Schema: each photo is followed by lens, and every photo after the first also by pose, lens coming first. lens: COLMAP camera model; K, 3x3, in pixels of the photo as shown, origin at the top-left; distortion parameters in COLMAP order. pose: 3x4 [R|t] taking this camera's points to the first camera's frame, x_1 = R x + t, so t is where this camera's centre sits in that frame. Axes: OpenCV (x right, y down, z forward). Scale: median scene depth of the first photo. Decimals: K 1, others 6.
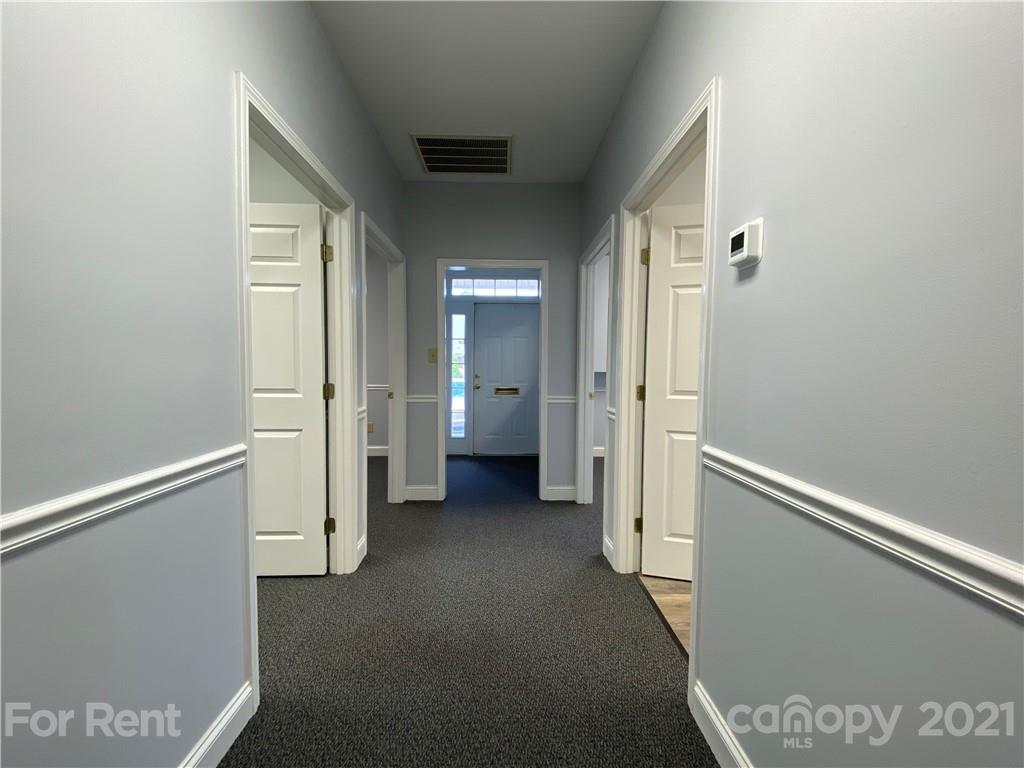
lens RADIAL K [[418.1, 0, 506.3], [0, 418.1, 380.2], [0, 0, 1]] dist [-0.002909, -0.000403]
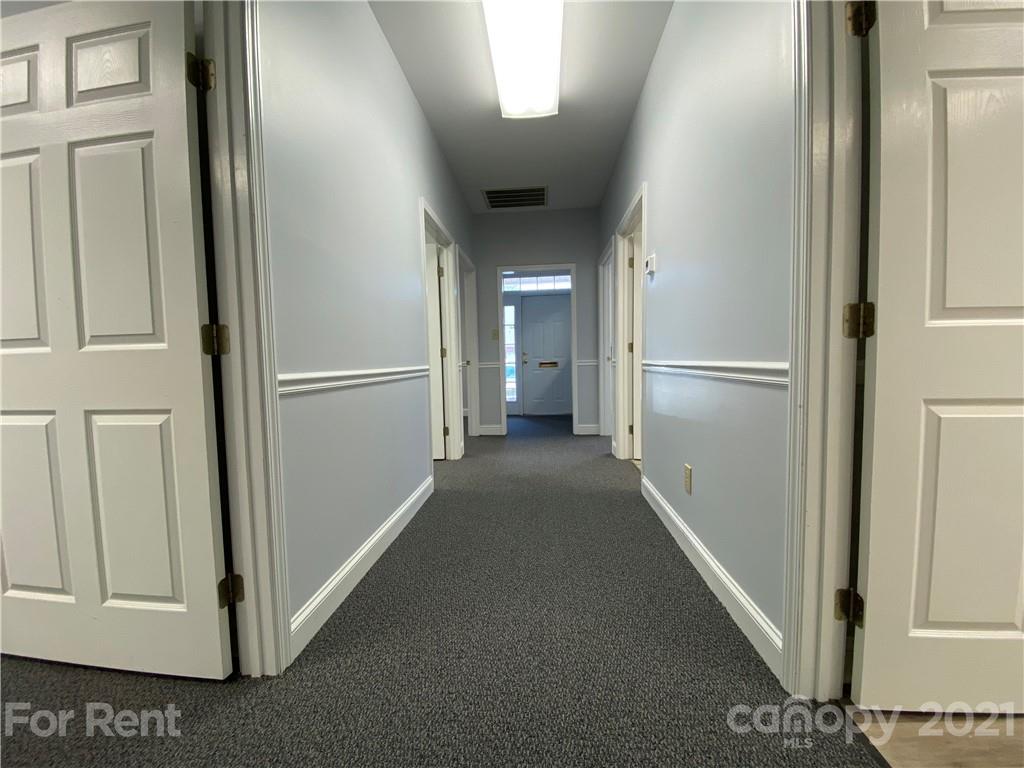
lens RADIAL K [[410.5, 0, 505.0], [0, 410.5, 384.3], [0, 0, 1]] dist [0.036973, -0.031256]
pose [[0.993985, -0.024745, -0.106686, 0.002832], [0.028011, 0.999180, 0.029228, 0.069742], [0.105875, -0.032041, 0.993863, -0.398347]]
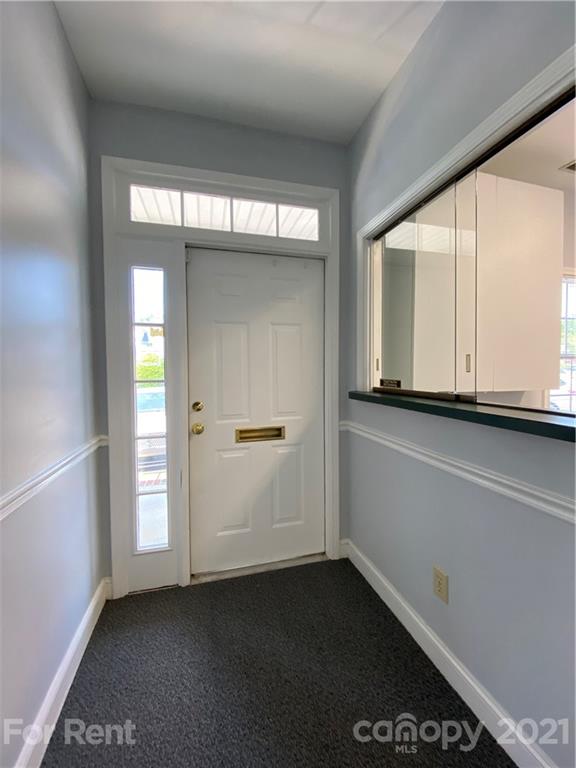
lens RADIAL K [[308.7, 0, 288.0], [0, 308.7, 384.0], [0, 0, 1]] dist [0.001798, 0.000095]
pose [[0.959812, -0.025991, 0.279438, -0.100904], [0.033918, 0.999147, -0.023568, -0.033347], [-0.278587, 0.032099, 0.959875, 0.986328]]
